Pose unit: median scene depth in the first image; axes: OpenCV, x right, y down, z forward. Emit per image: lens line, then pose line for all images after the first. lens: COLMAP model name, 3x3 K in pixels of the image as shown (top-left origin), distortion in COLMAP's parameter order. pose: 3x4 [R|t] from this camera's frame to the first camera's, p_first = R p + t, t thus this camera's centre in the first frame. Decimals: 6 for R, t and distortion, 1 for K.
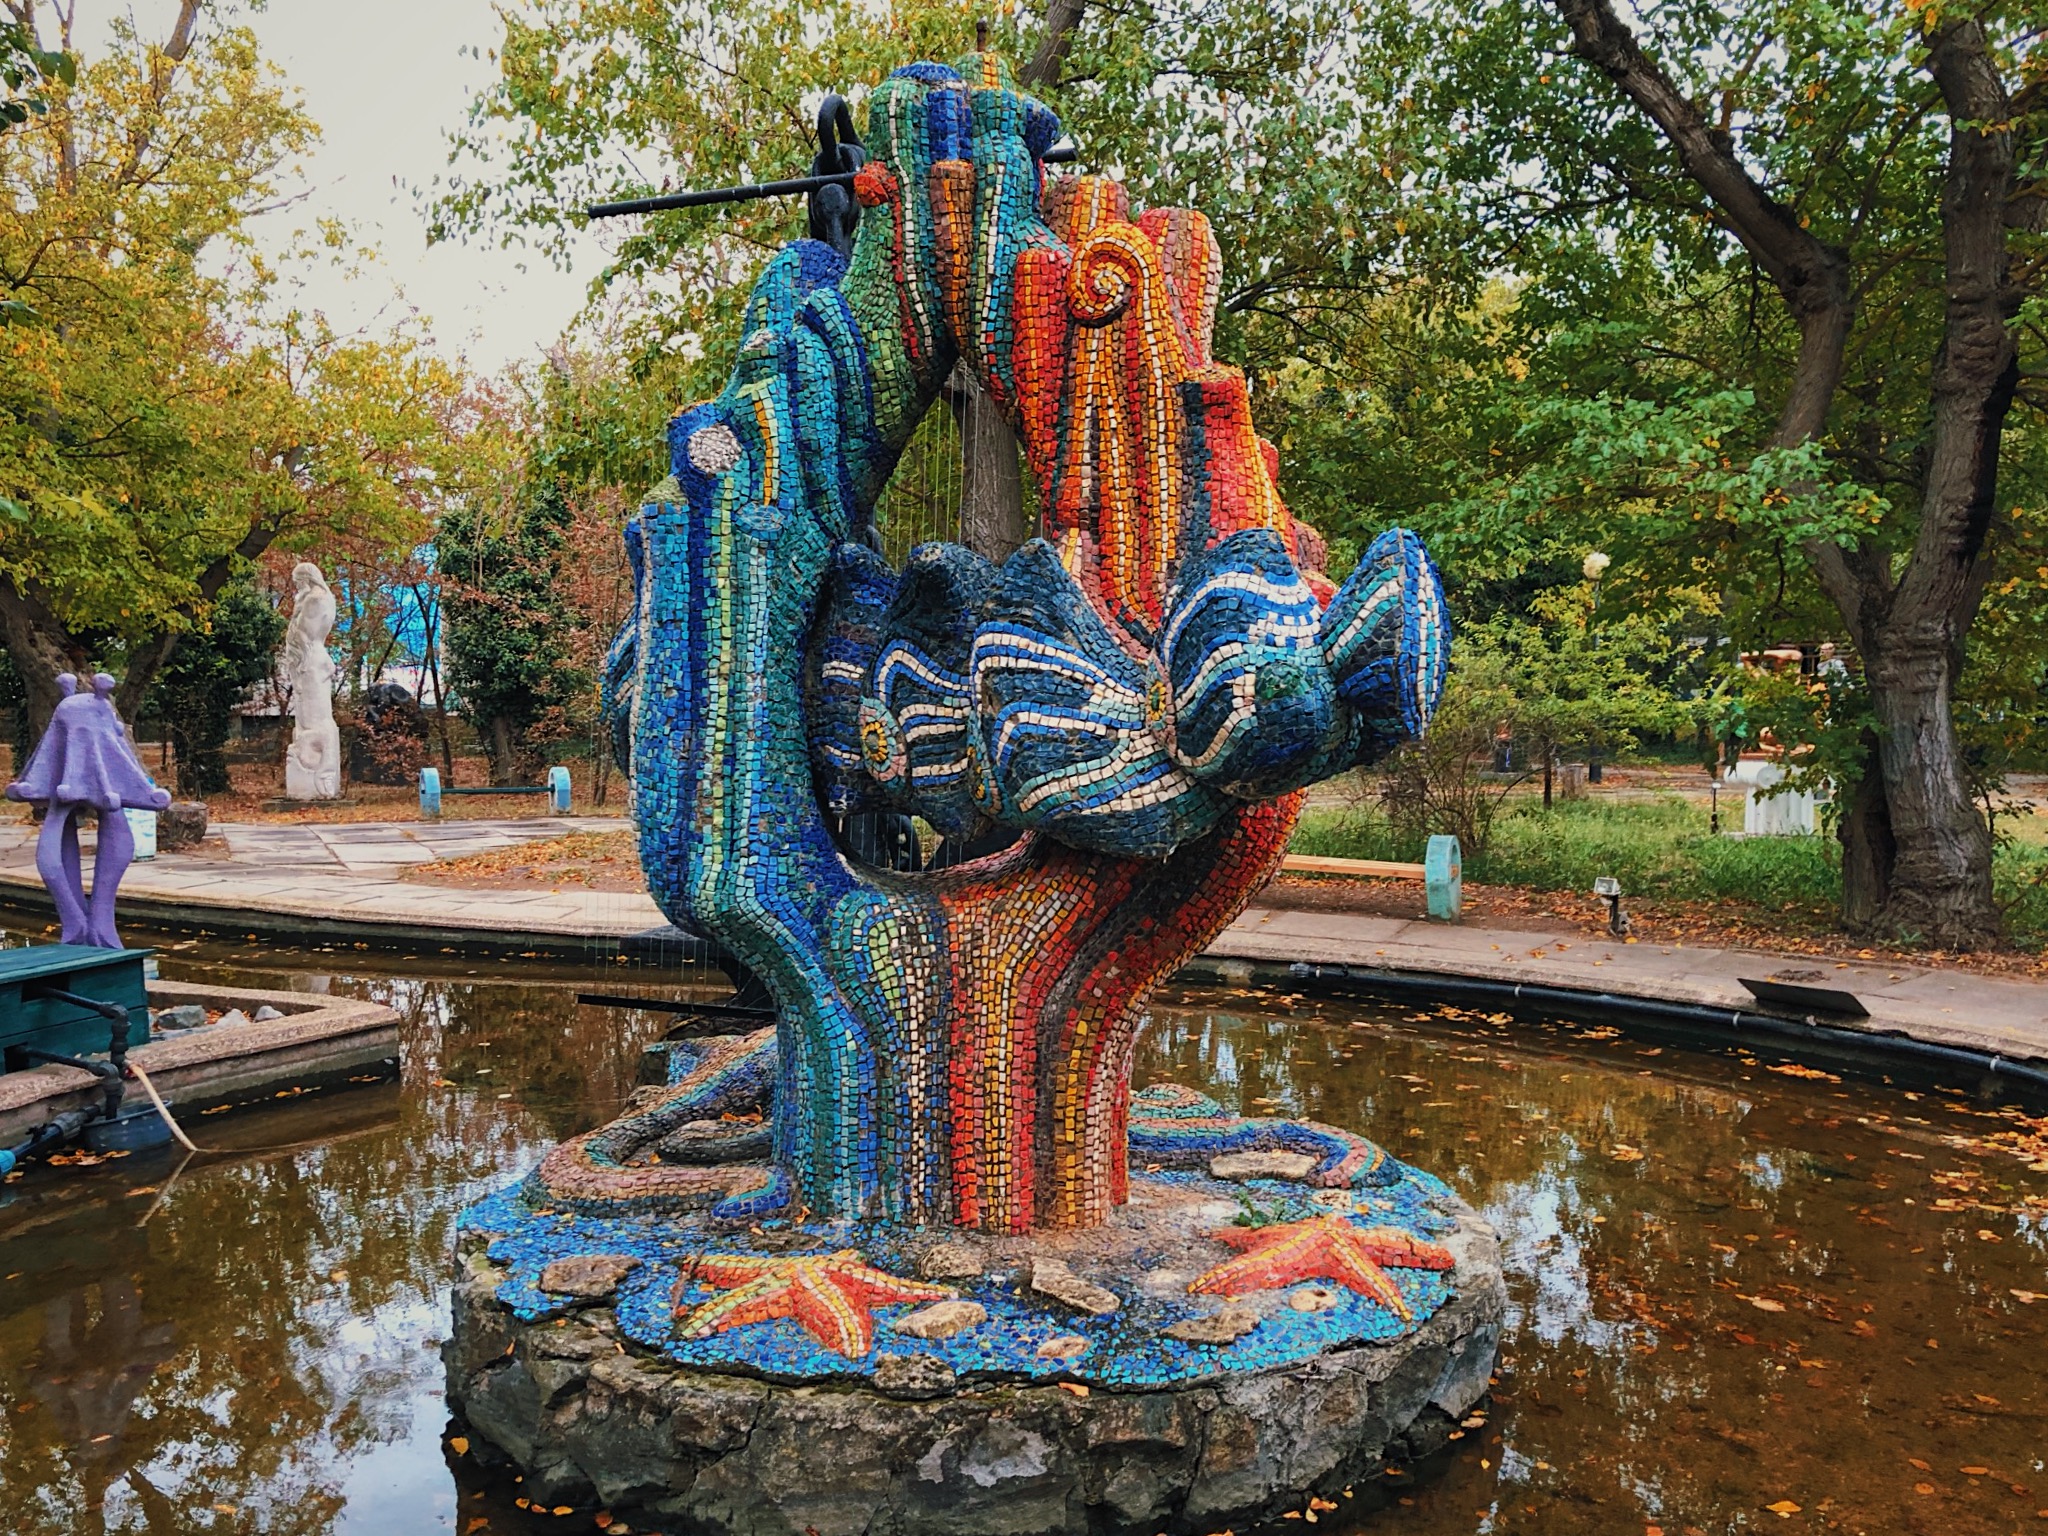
lens RADIAL K [[1673.7, 0, 1035.2], [0, 1673.7, 739.1], [0, 0, 1]] dist [0.057645, -0.073282]
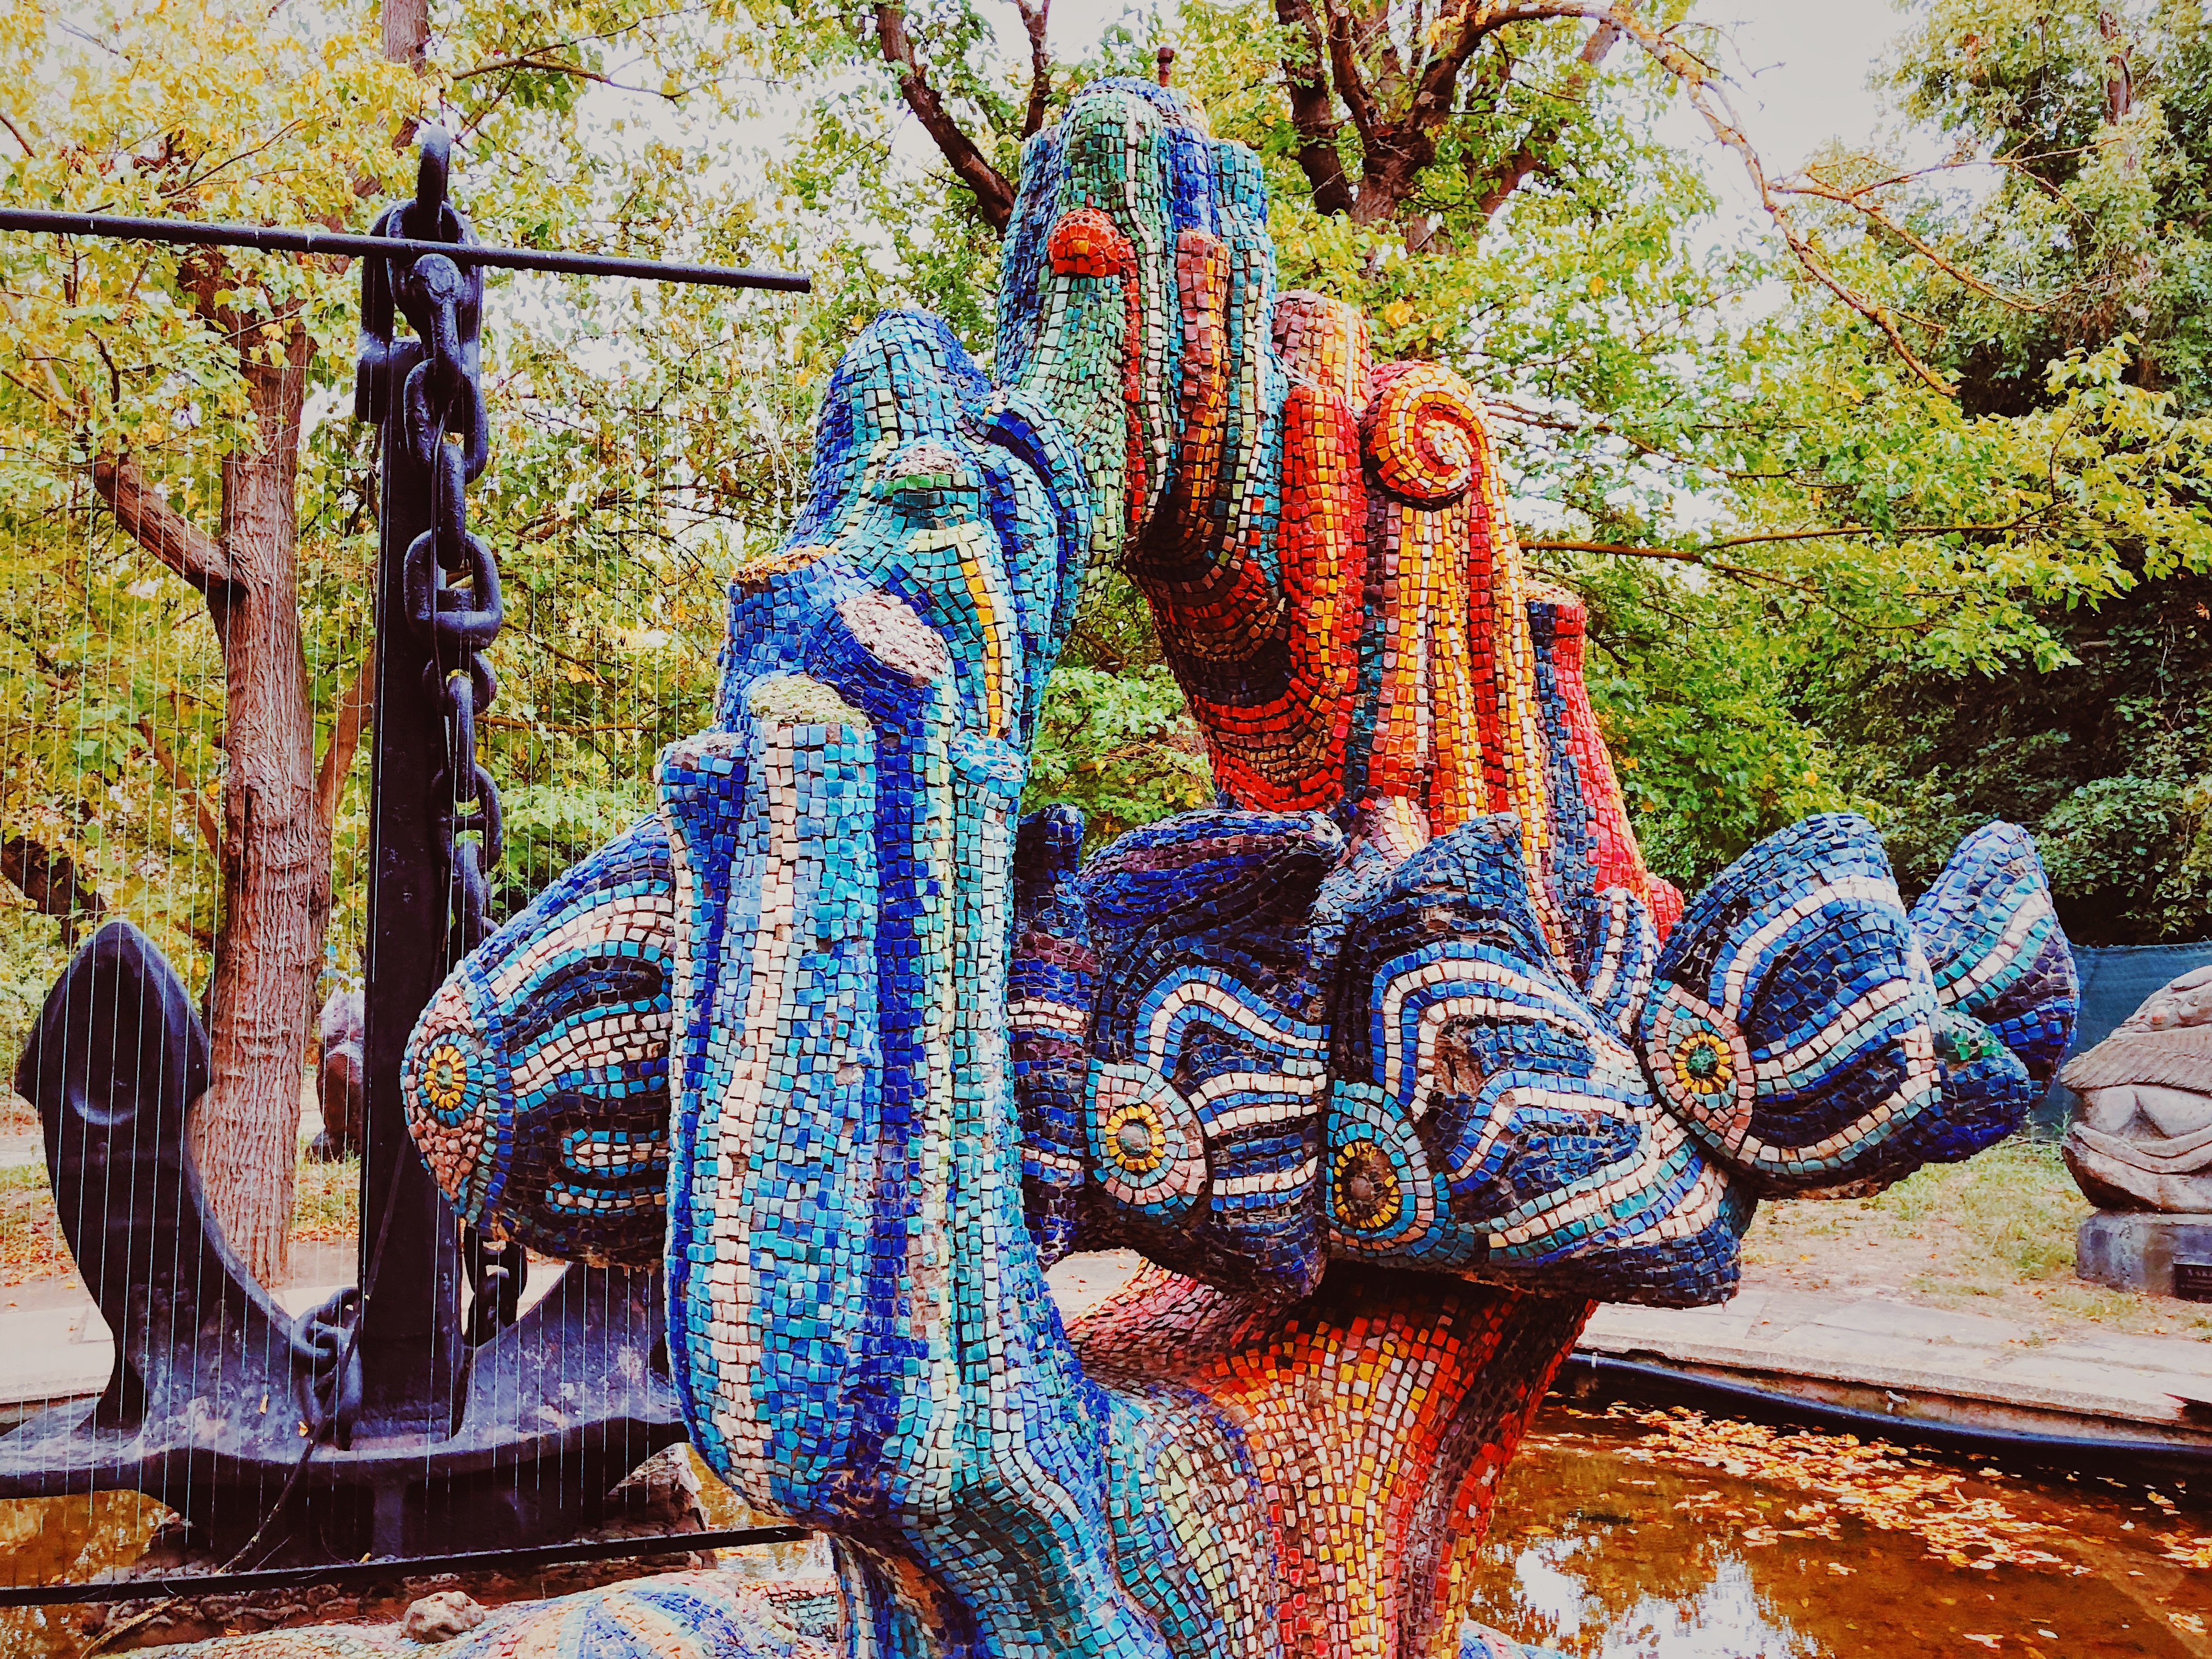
lens RADIAL K [[1807.8, 0, 1092.9], [0, 1807.8, 802.1], [0, 0, 1]] dist [0.057645, -0.073282]
pose [[0.820327, 0.037441, 0.570668, -0.491821], [0.028005, 0.994028, -0.105474, -0.051077], [-0.571209, 0.102505, 0.814379, 0.481307]]
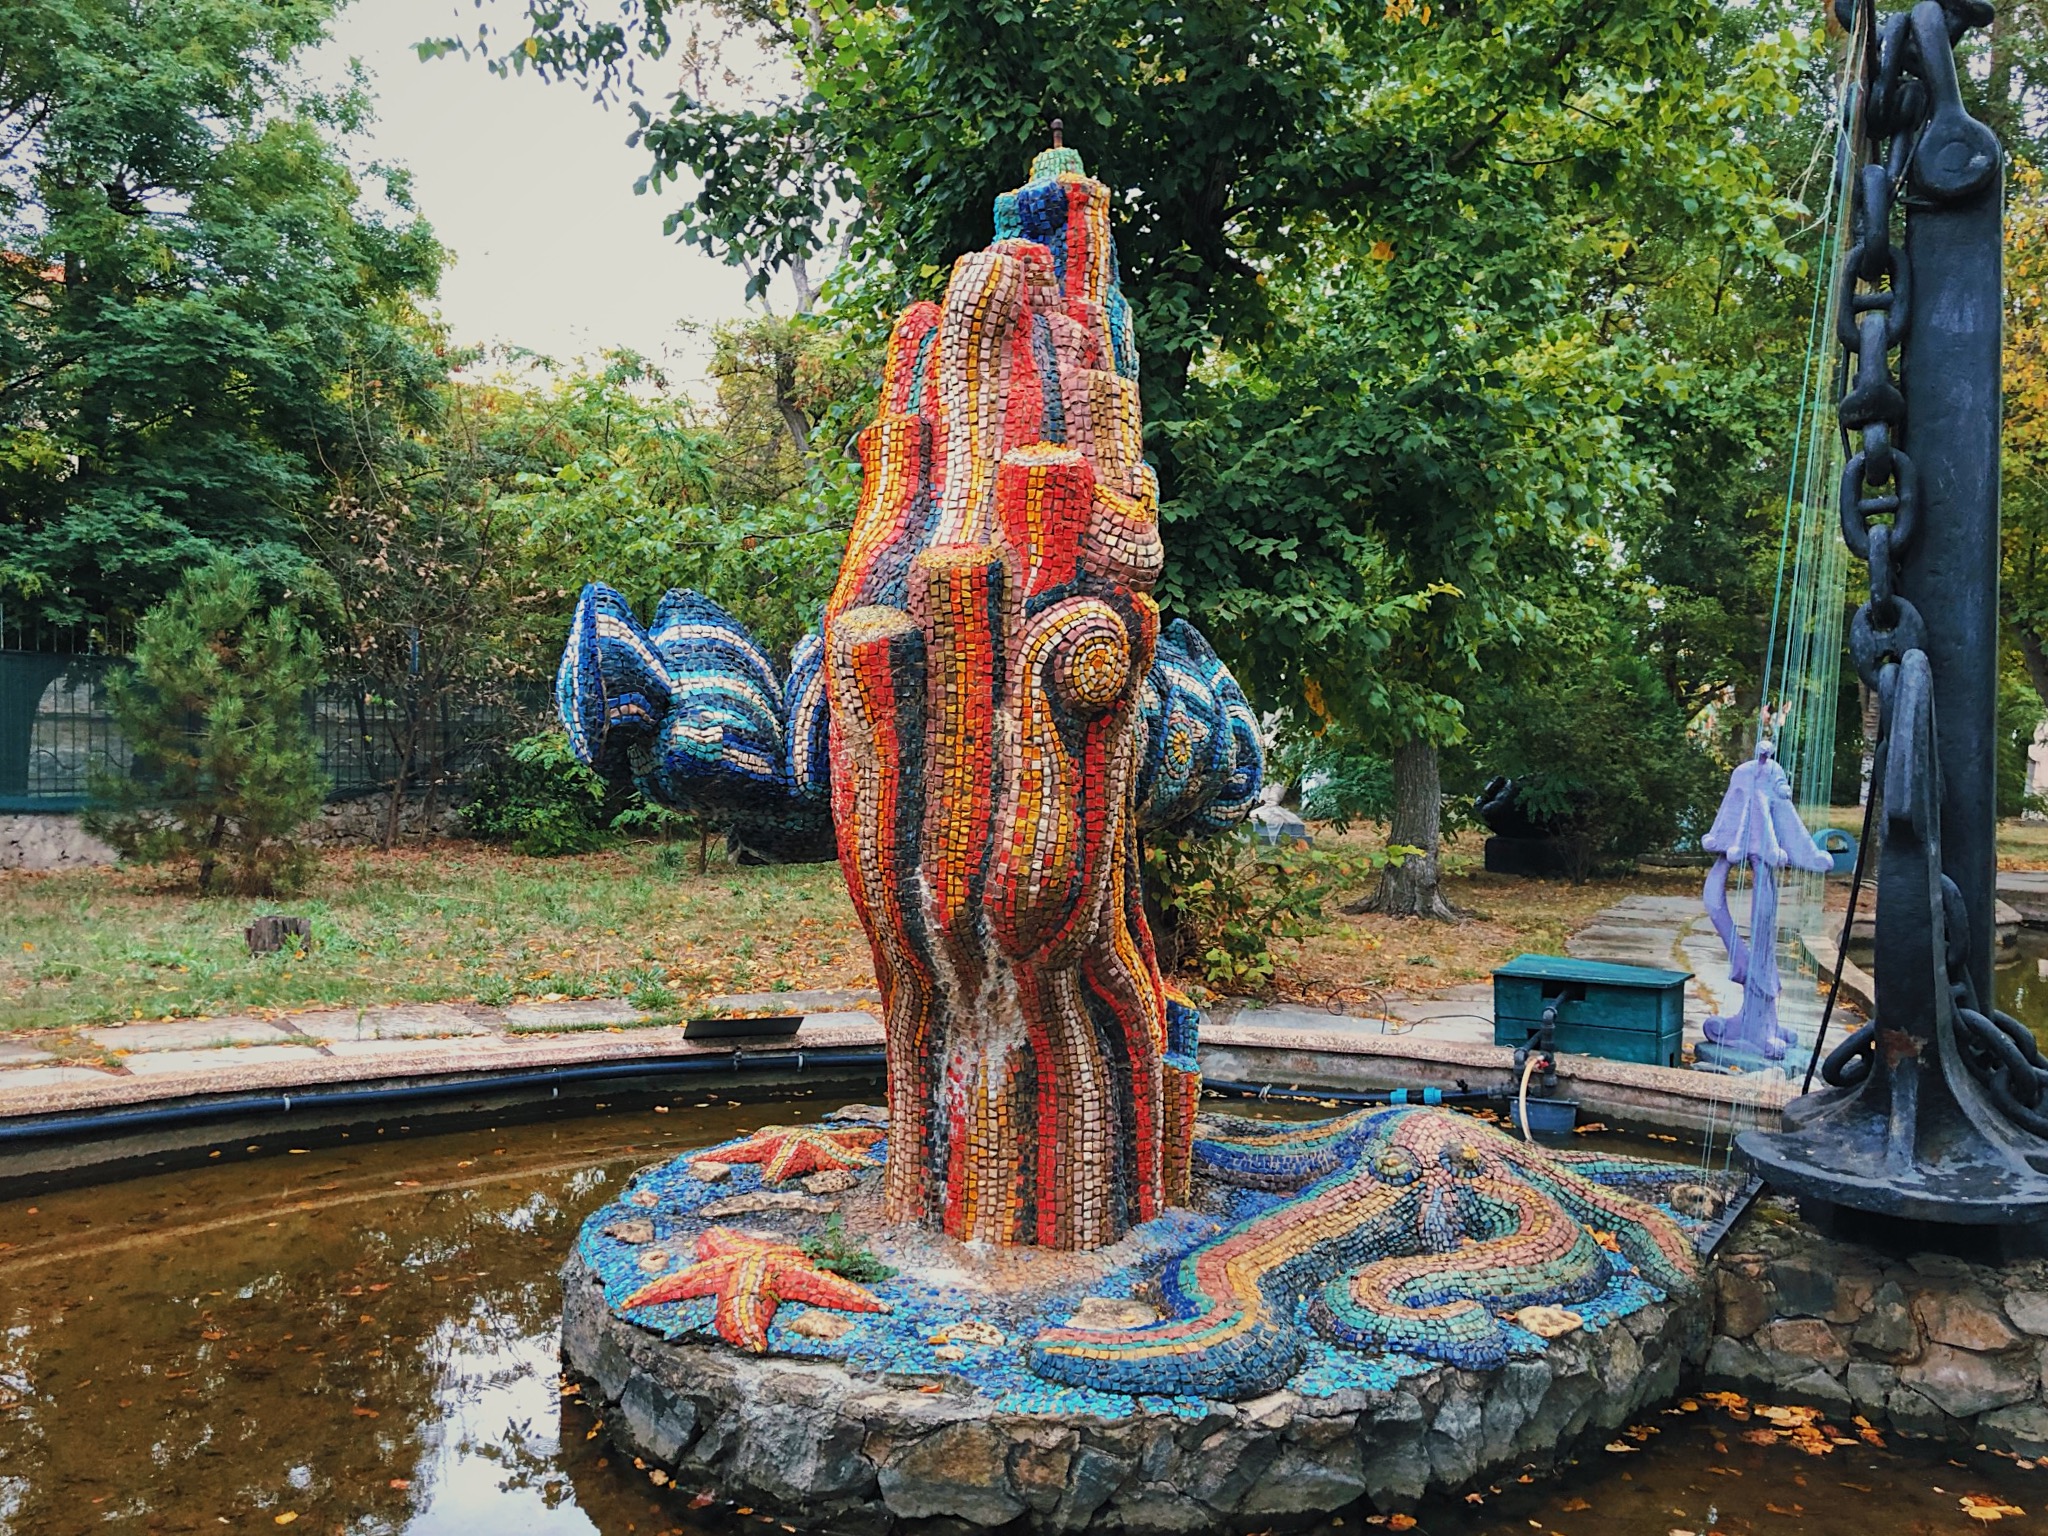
lens RADIAL K [[1673.7, 0, 1018.0], [0, 1673.7, 728.5], [0, 0, 1]] dist [0.057645, -0.073282]
pose [[-0.170069, -0.015684, -0.985307, 1.113653], [-0.054896, 0.998471, -0.006419, -0.027787], [0.983902, 0.052998, -0.170670, 1.261817]]
